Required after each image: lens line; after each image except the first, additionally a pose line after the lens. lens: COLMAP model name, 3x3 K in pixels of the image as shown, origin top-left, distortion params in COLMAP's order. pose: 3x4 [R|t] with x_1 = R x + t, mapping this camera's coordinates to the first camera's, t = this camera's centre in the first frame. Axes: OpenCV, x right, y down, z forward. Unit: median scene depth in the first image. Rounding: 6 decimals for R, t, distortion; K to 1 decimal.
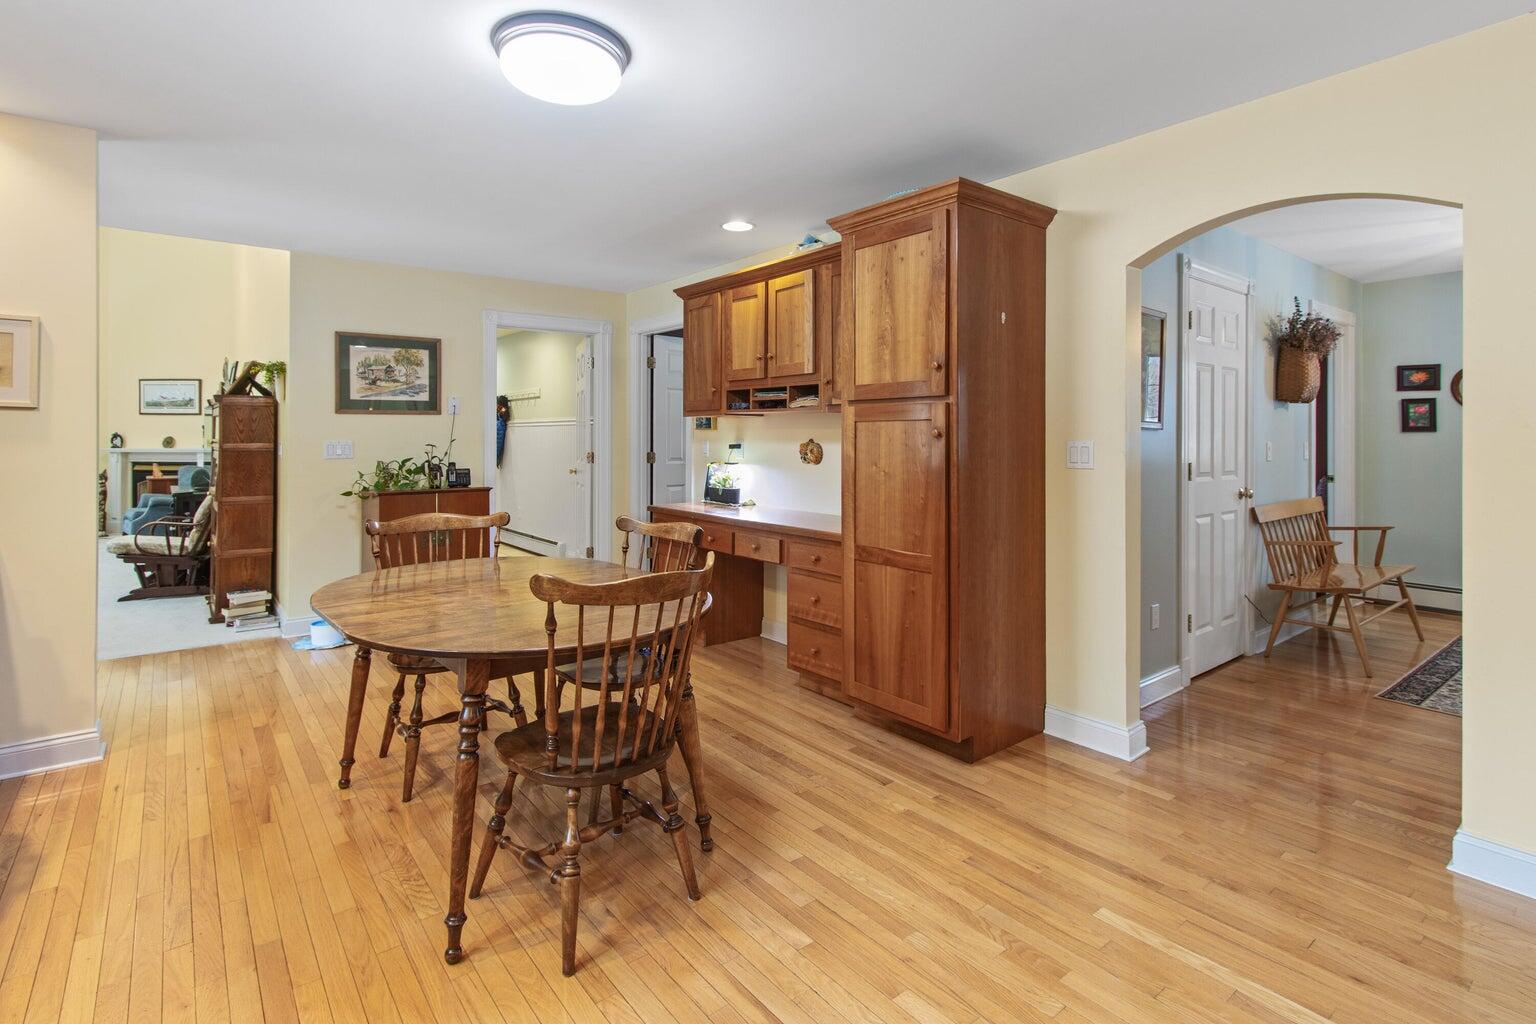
lens RADIAL K [[740.3, 0, 759.2], [0, 740.3, 440.3], [0, 0, 1]] dist [0.002047, -0.000226]
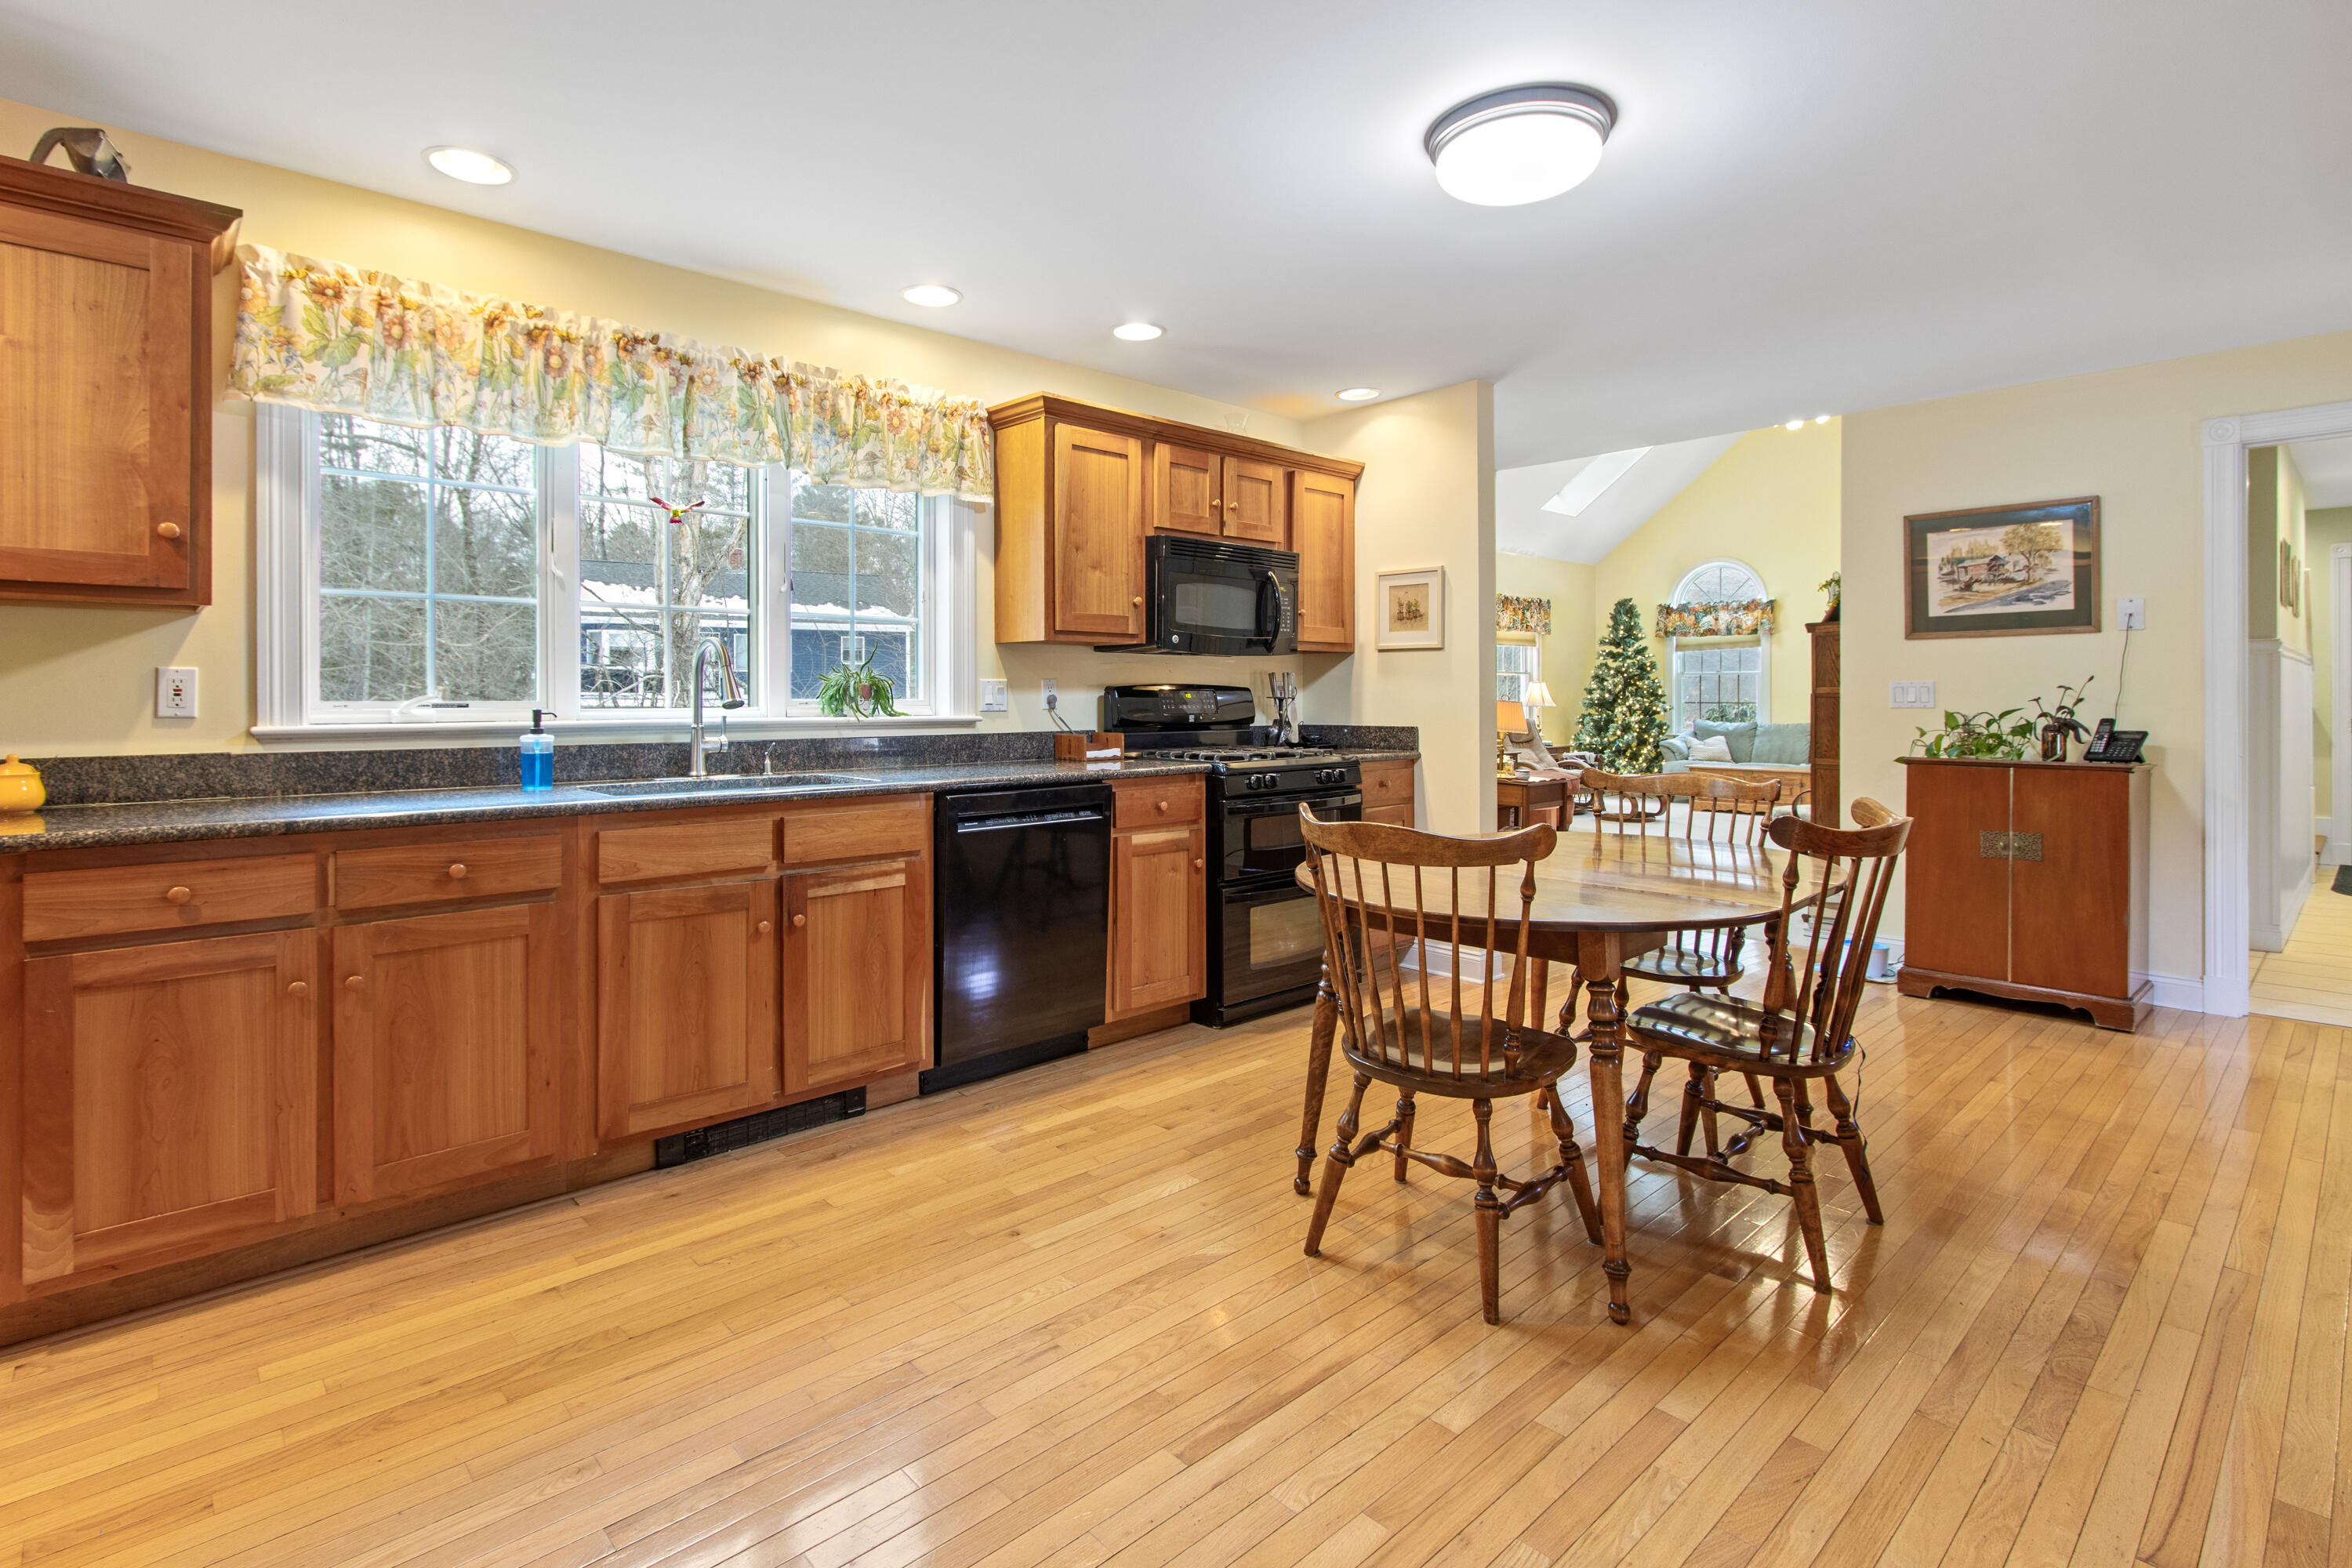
lens RADIAL K [[1133.6, 0, 1162.0], [0, 1133.6, 687.3], [0, 0, 1]] dist [0.002047, -0.000226]
pose [[0.075929, -0.009026, -0.997072, 0.366509], [-0.003961, 0.999948, -0.009353, 0.017475], [0.997105, 0.004660, 0.075889, 0.240404]]
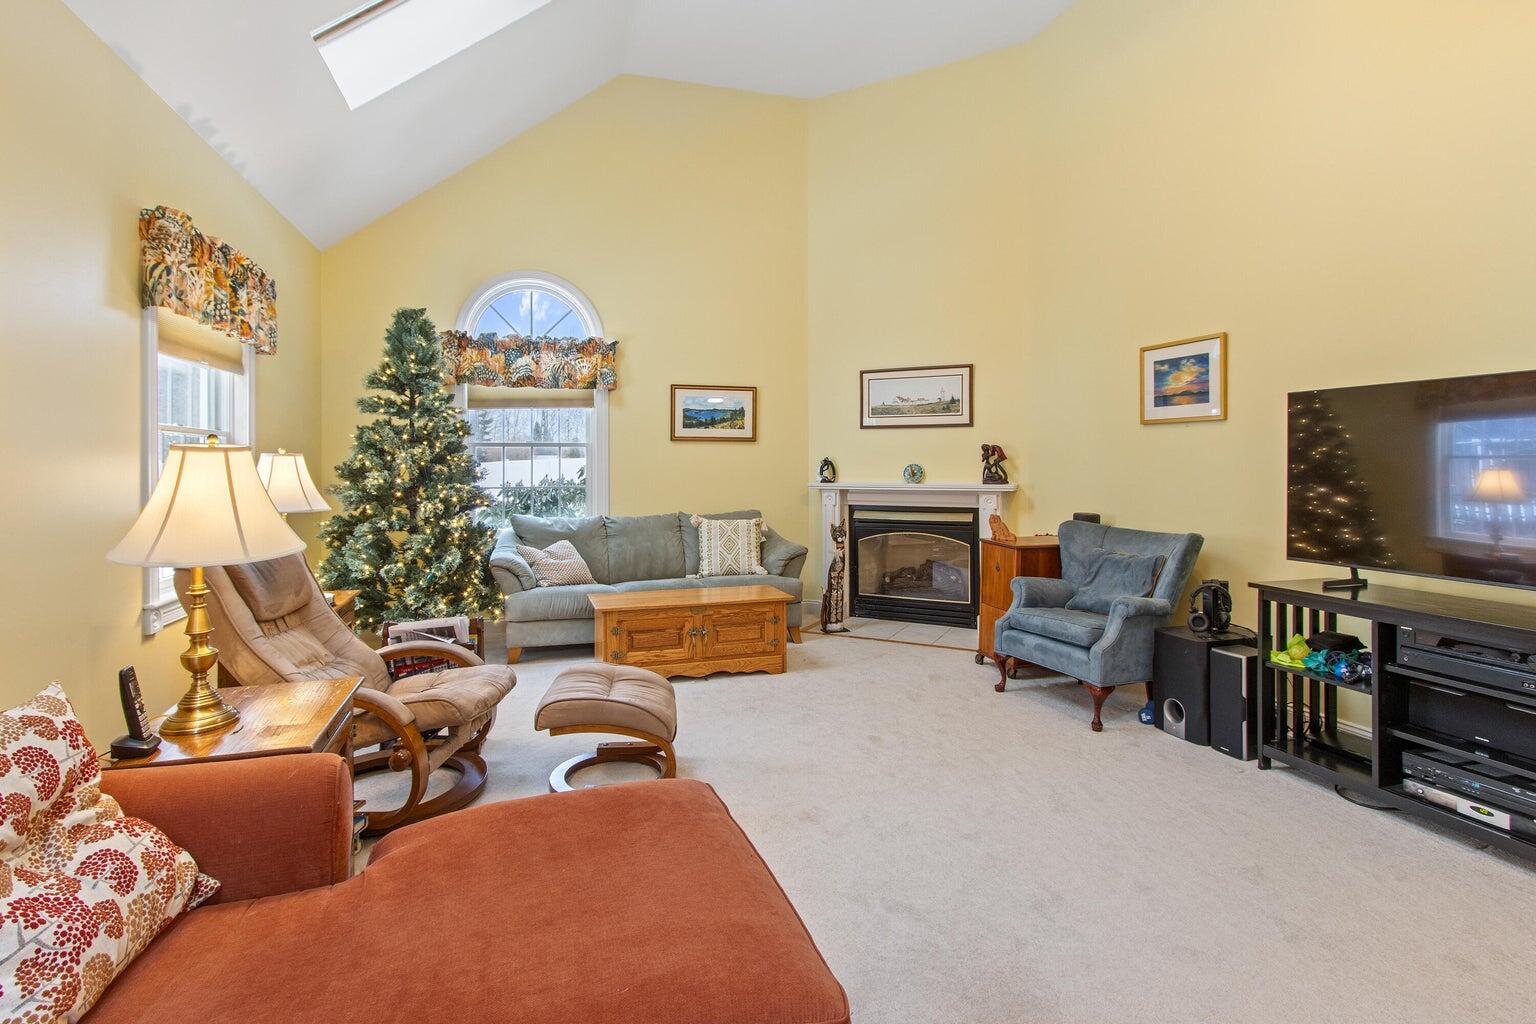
lens RADIAL K [[740.3, 0, 749.7], [0, 740.3, 462.5], [0, 0, 1]] dist [0.002047, -0.000226]
pose [[0.928193, -0.007115, -0.372031, -1.314809], [0.004584, 0.999960, -0.007686, -0.004238], [0.372071, 0.005429, 0.928189, 0.749832]]
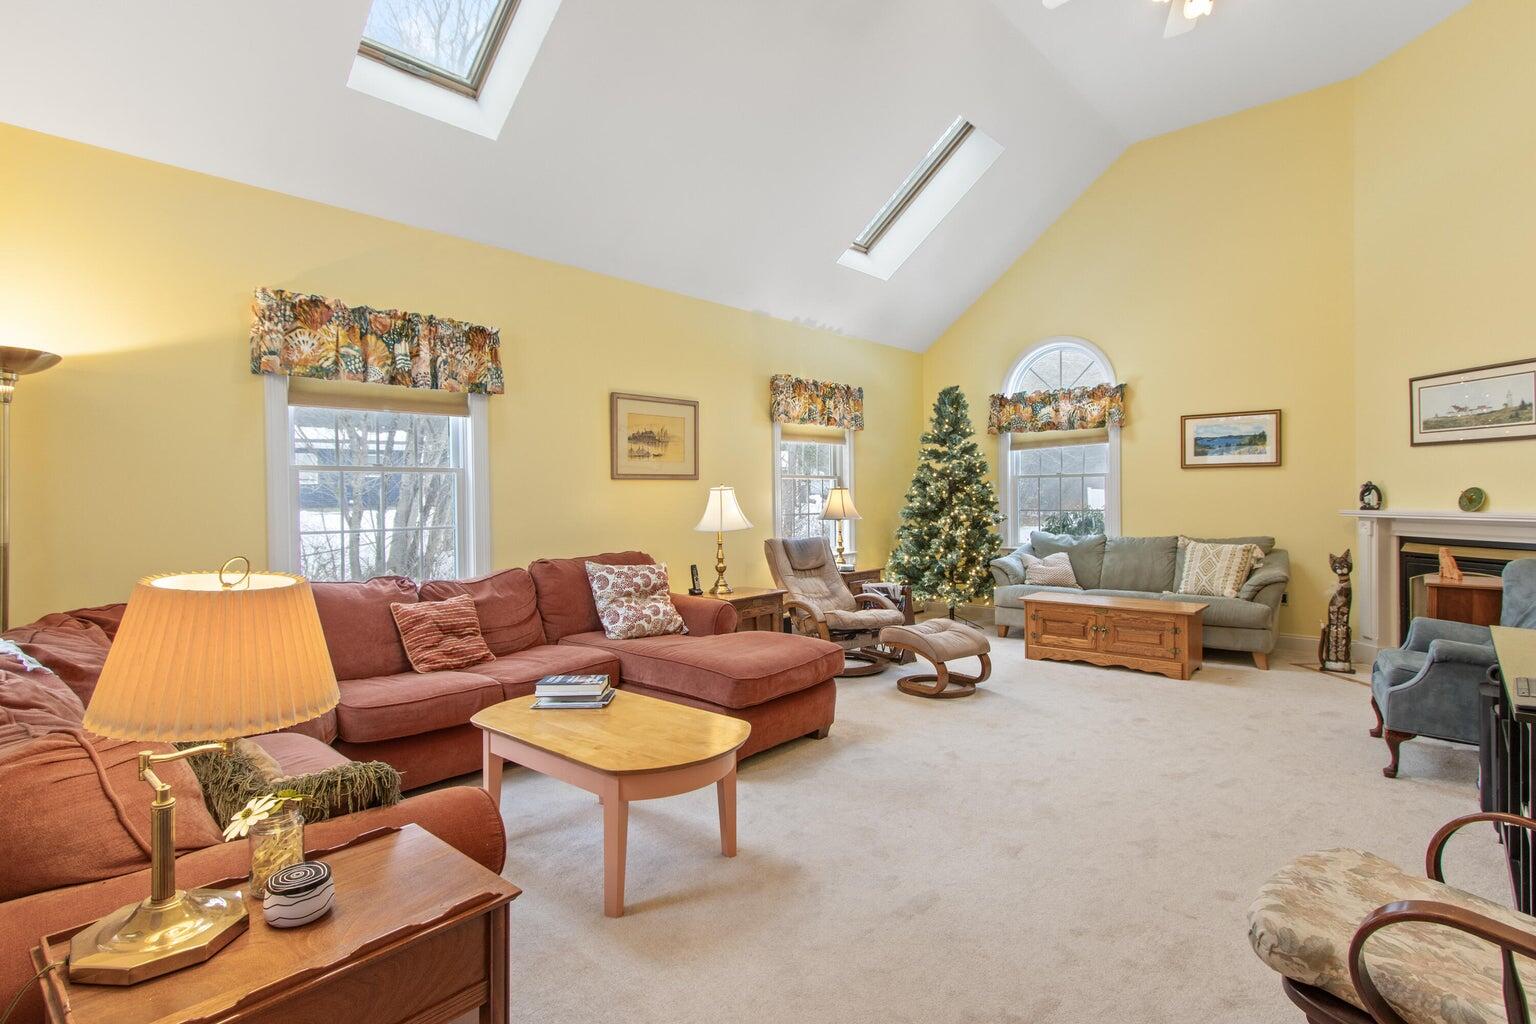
lens RADIAL K [[777.5, 0, 766.8], [0, 777.5, 496.3], [0, 0, 1]] dist [0.012819, 0.001268]
pose [[0.174613, -0.004698, -0.984626, -0.704251], [0.007363, 0.999967, -0.003465, -0.002097], [0.984610, -0.006645, 0.174642, 0.865318]]
